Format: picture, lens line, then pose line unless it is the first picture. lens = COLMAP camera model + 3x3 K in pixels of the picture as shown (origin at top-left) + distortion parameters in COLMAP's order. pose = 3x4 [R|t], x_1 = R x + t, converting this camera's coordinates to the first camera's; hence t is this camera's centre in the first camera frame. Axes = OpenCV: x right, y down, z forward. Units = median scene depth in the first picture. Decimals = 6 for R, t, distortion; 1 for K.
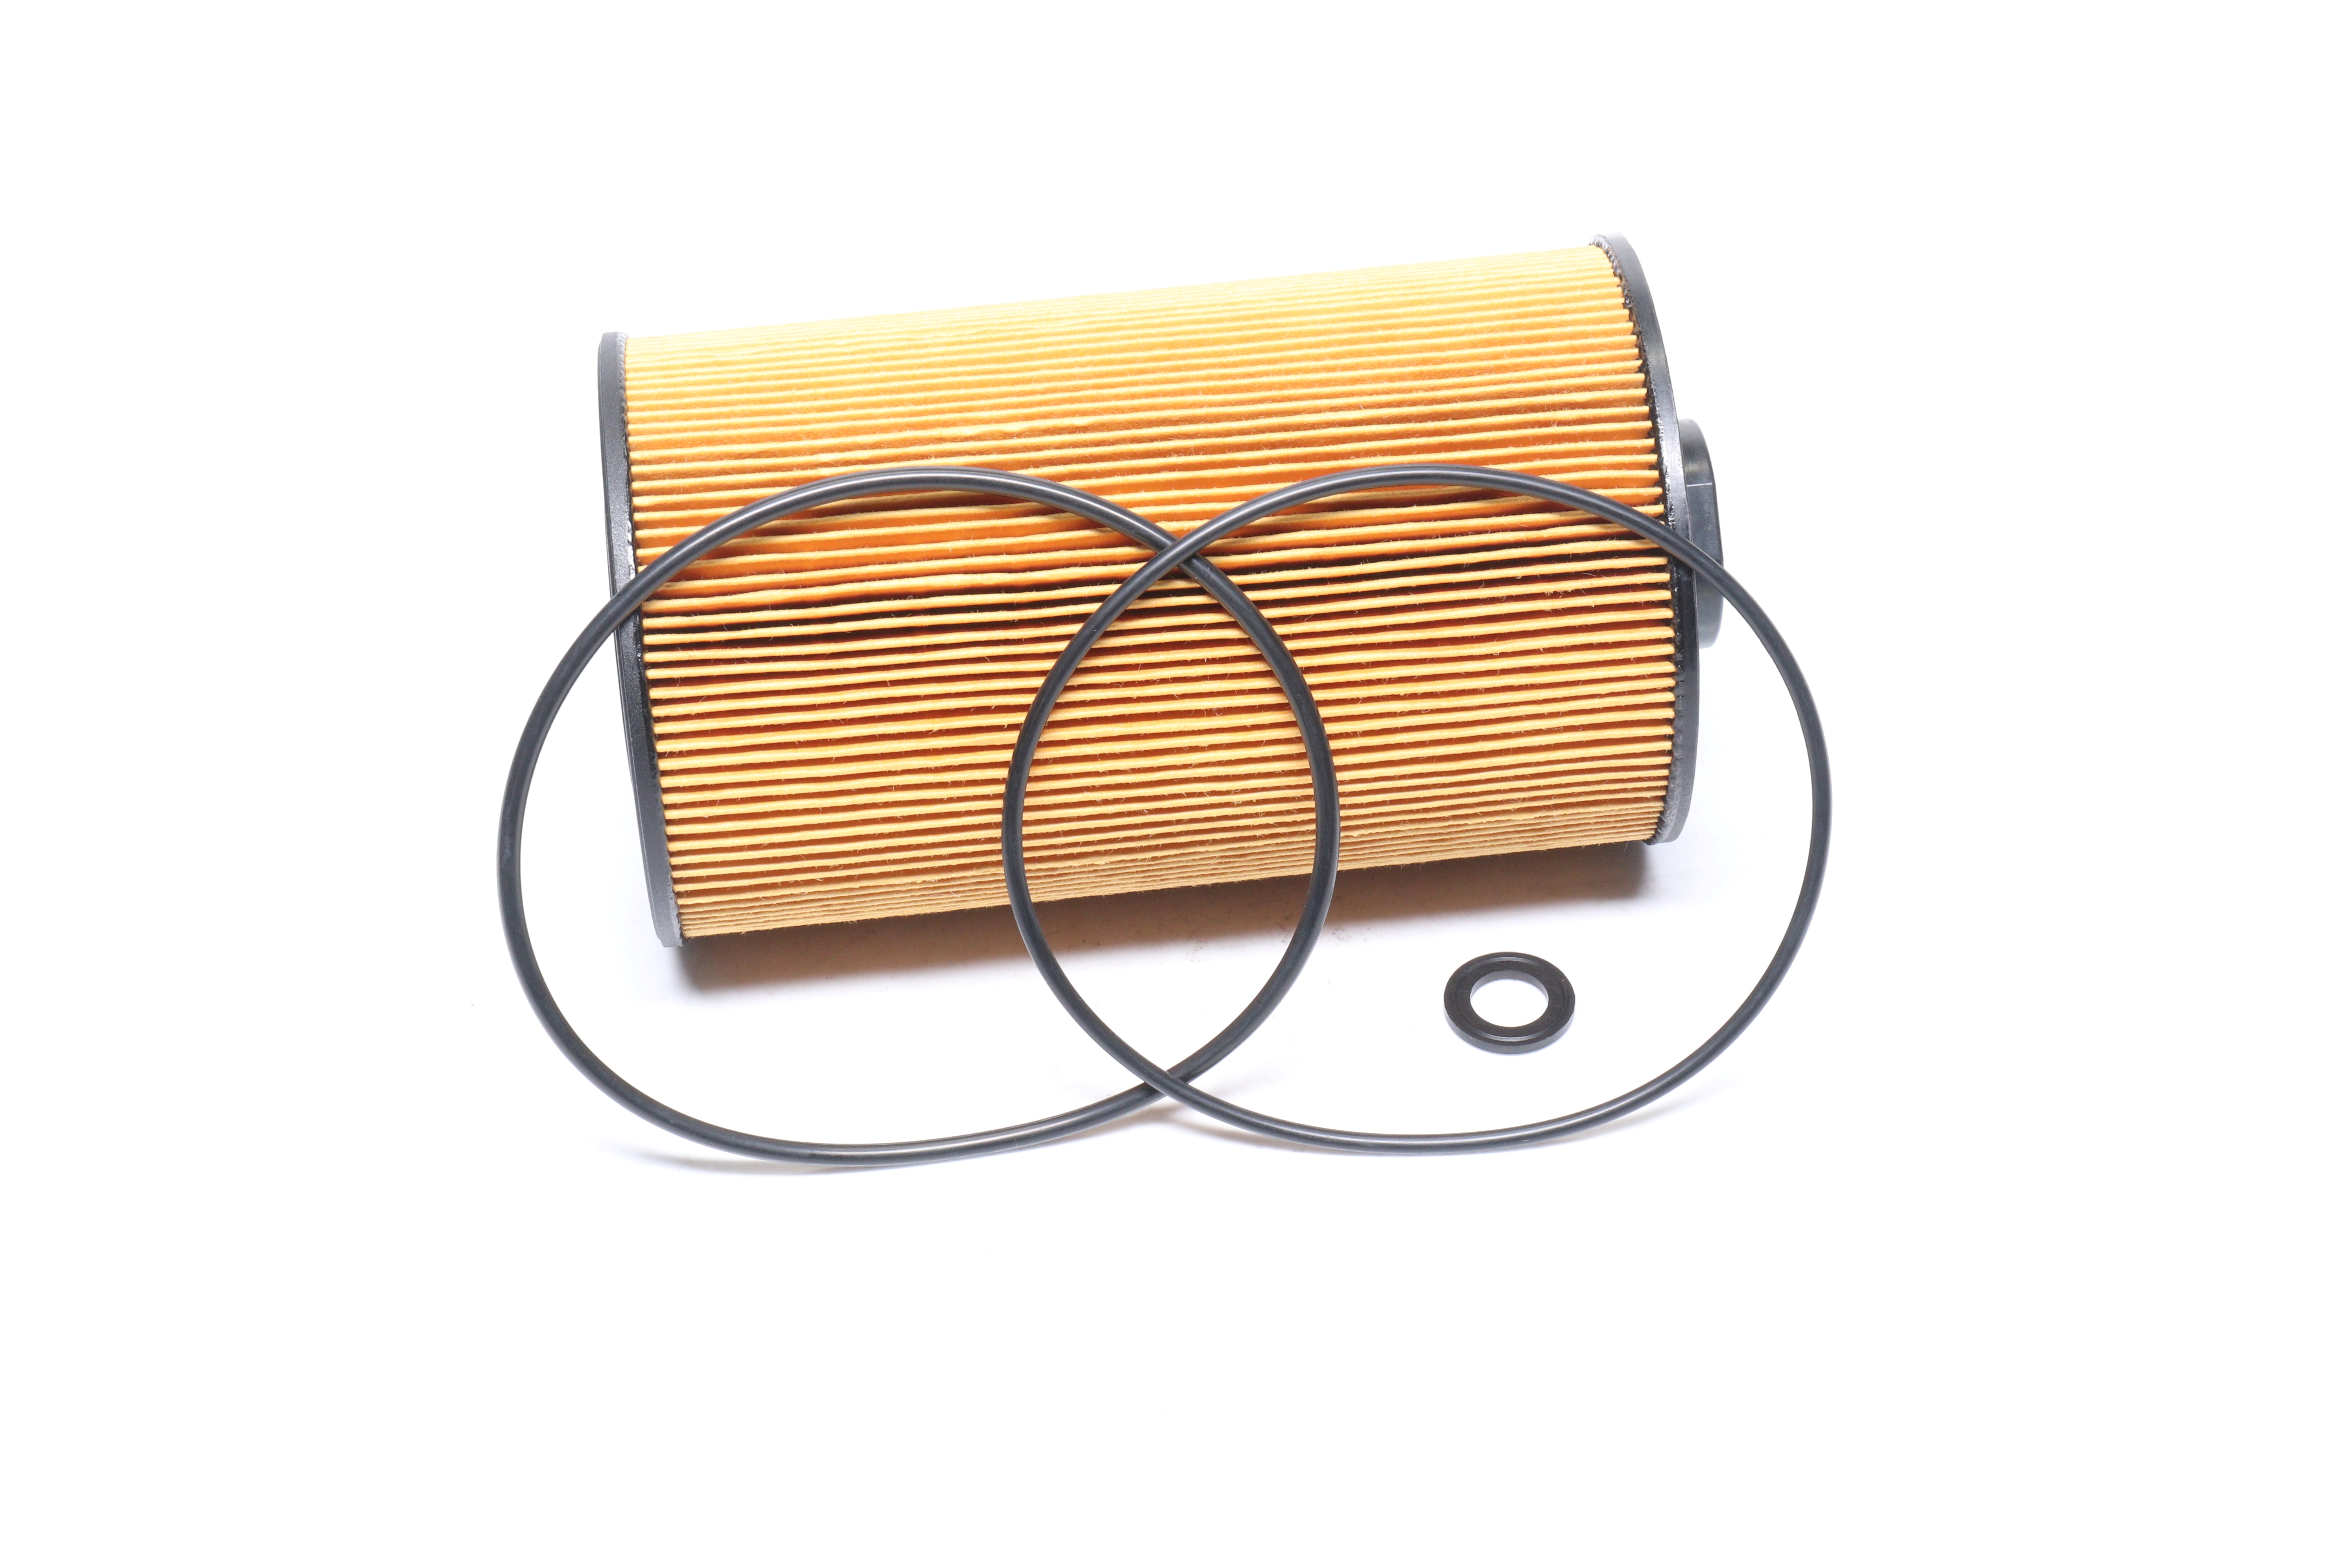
lens RADIAL K [[5474.6, 0, 1175.4], [0, 5474.6, 782.7], [0, 0, 1]] dist [0.060192, 0.000000]
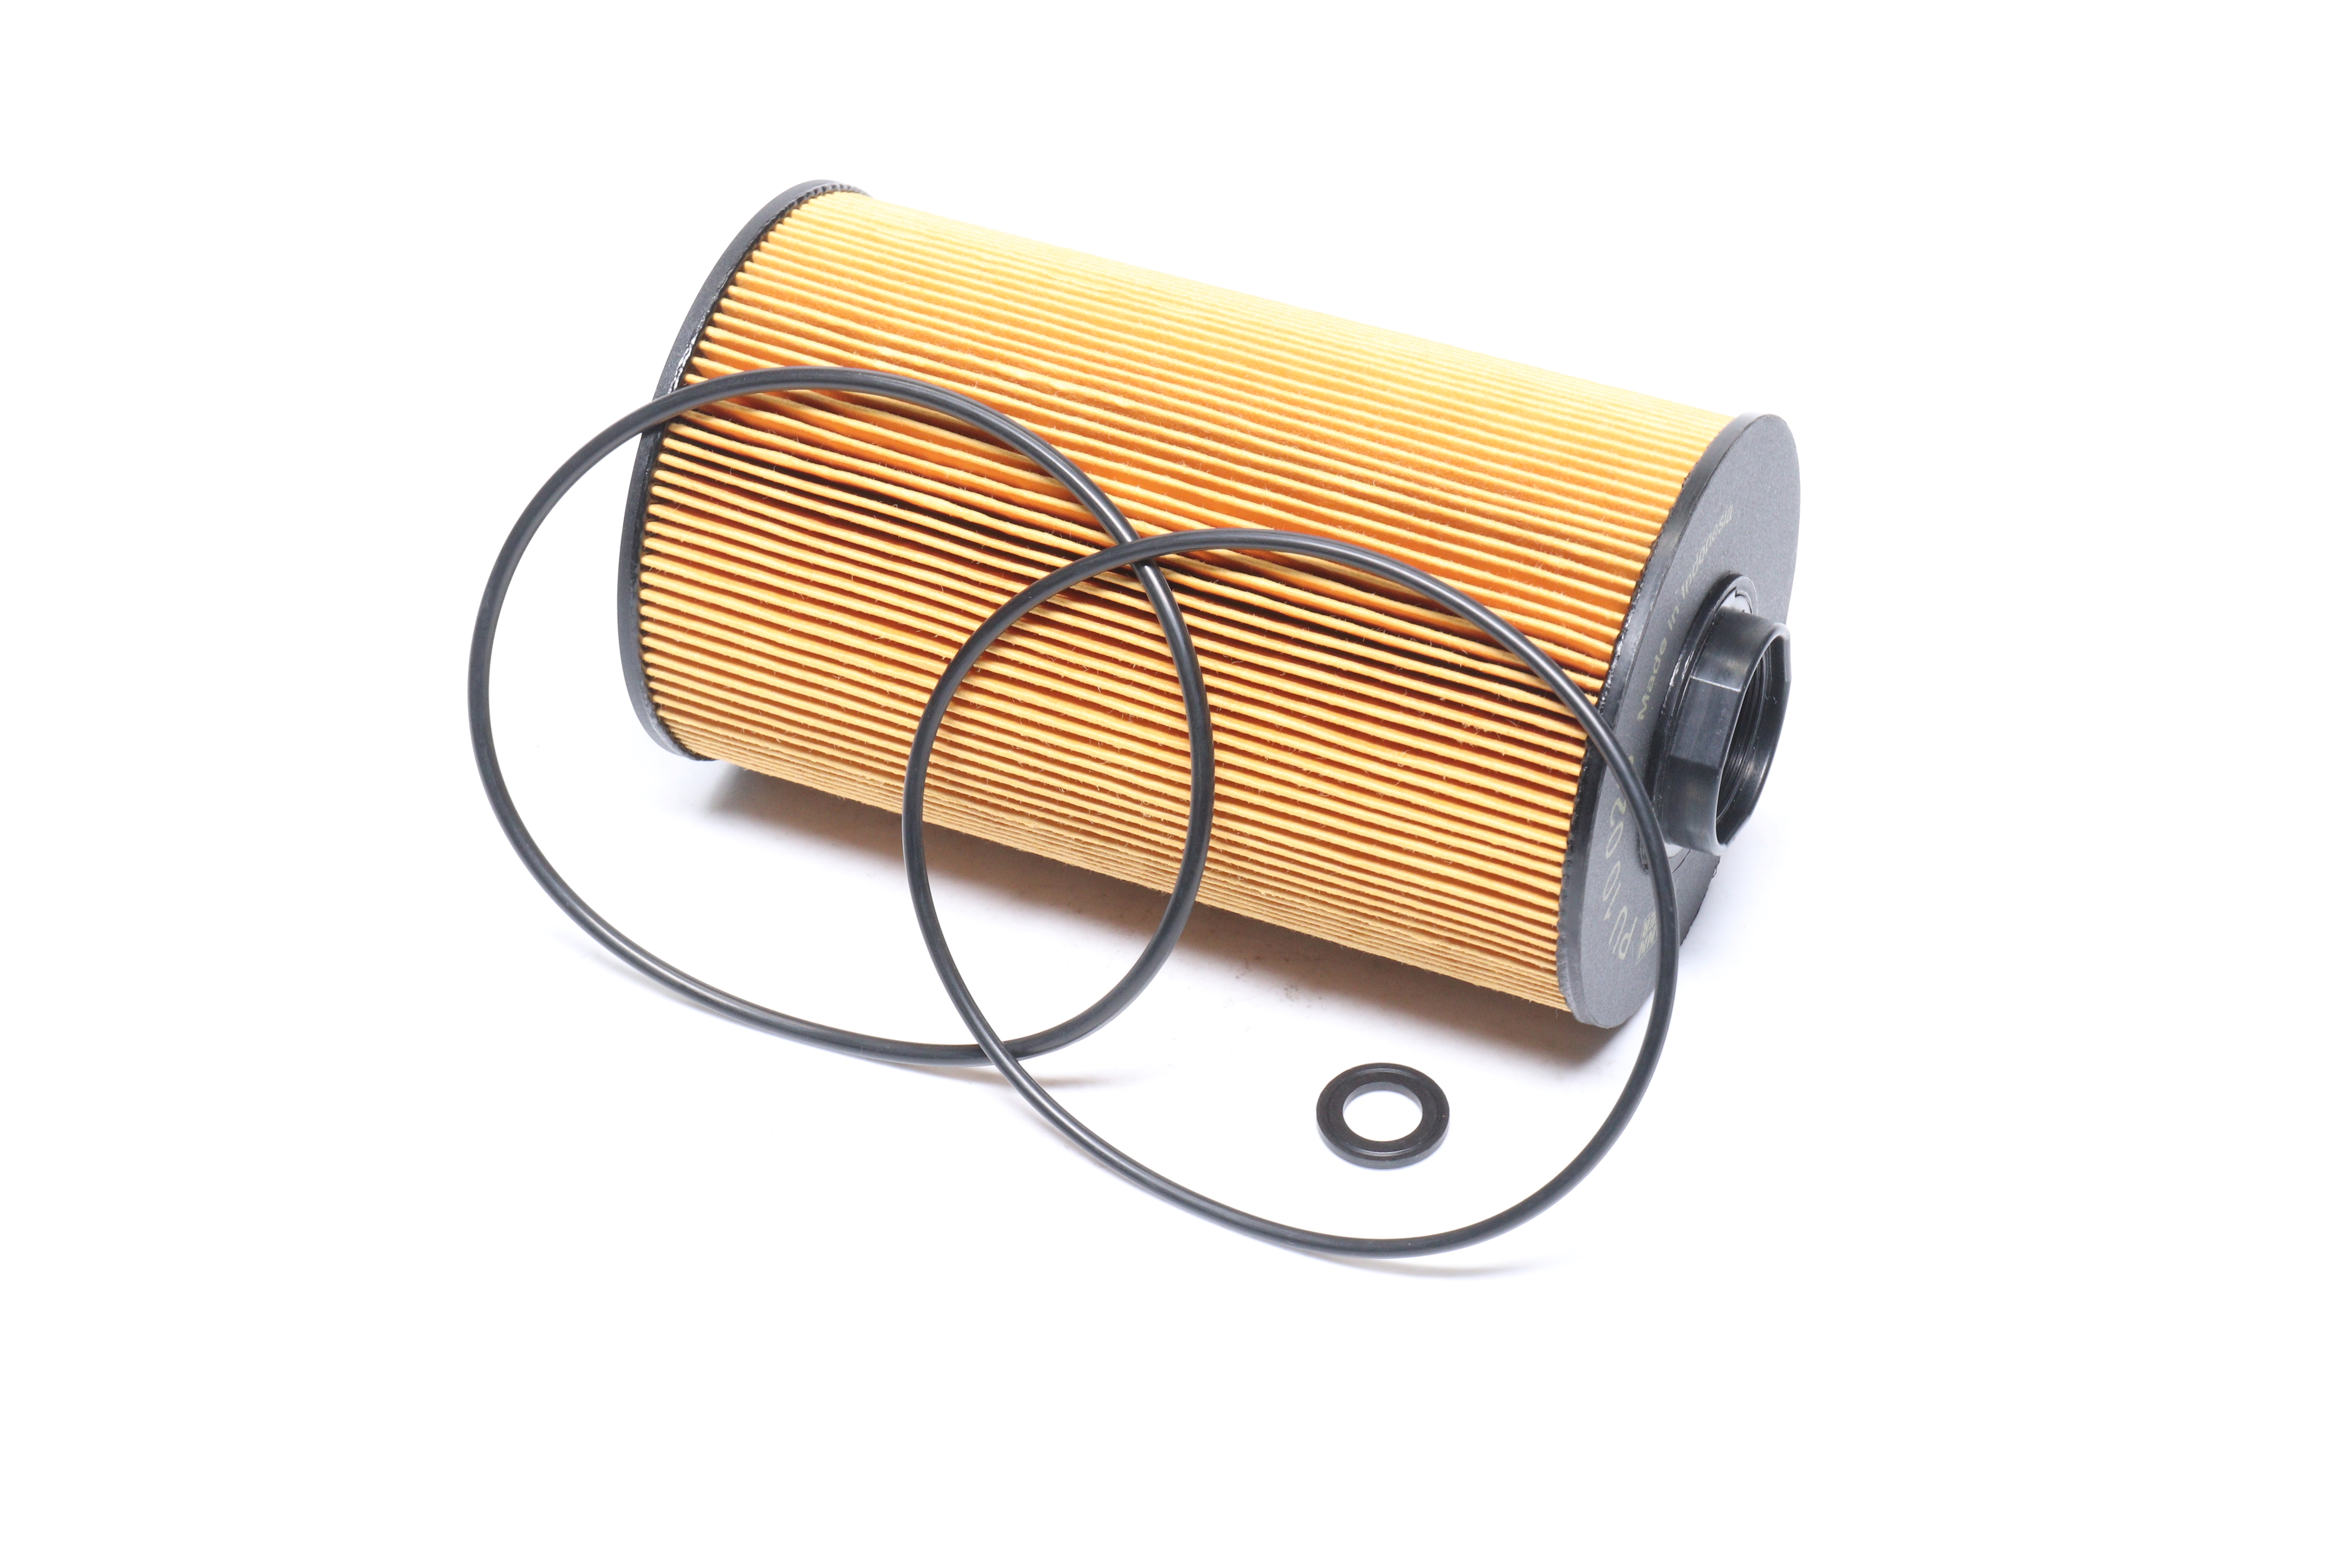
lens RADIAL K [[5474.6, 0, 1175.5], [0, 5474.6, 785.5], [0, 0, 1]] dist [0.060192, 0.000000]
pose [[0.850250, 0.355463, -0.388228, 0.405766], [-0.350768, 0.932540, 0.085626, -0.089677], [0.392475, 0.063375, 0.917577, 0.084748]]
